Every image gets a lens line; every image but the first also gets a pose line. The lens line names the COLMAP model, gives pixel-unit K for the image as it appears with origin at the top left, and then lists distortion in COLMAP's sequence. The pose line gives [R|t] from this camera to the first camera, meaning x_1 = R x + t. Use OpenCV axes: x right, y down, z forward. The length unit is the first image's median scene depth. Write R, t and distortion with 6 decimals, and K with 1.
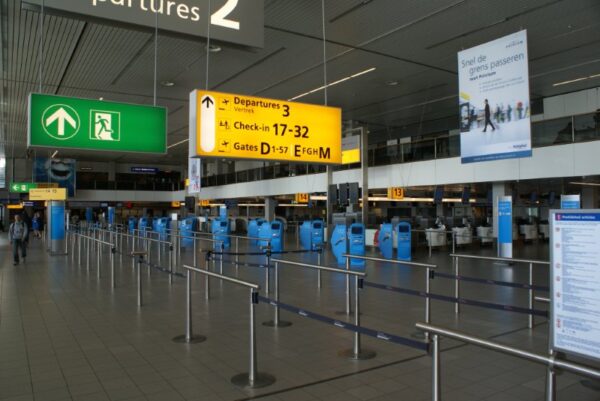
lens RADIAL K [[483.1, 0, 291.4], [0, 483.1, 200.8], [0, 0, 1]] dist [-0.008724, -0.003884]
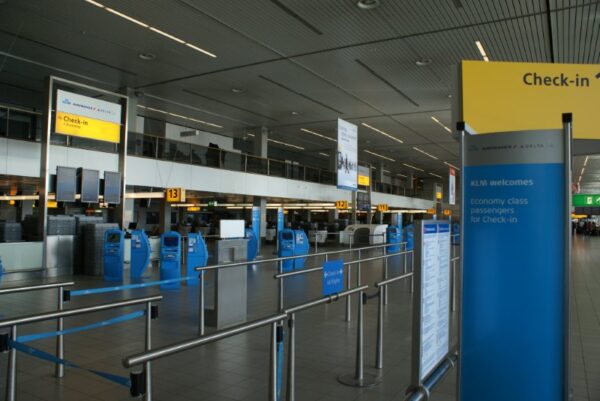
lens RADIAL K [[483.1, 0, 291.4], [0, 483.1, 200.8], [0, 0, 1]] dist [-0.008724, -0.003884]
pose [[-0.425771, 0.026511, 0.904443, -0.736119], [-0.039948, 0.998045, -0.048060, 0.031247], [-0.903949, -0.056593, -0.423879, 1.319234]]
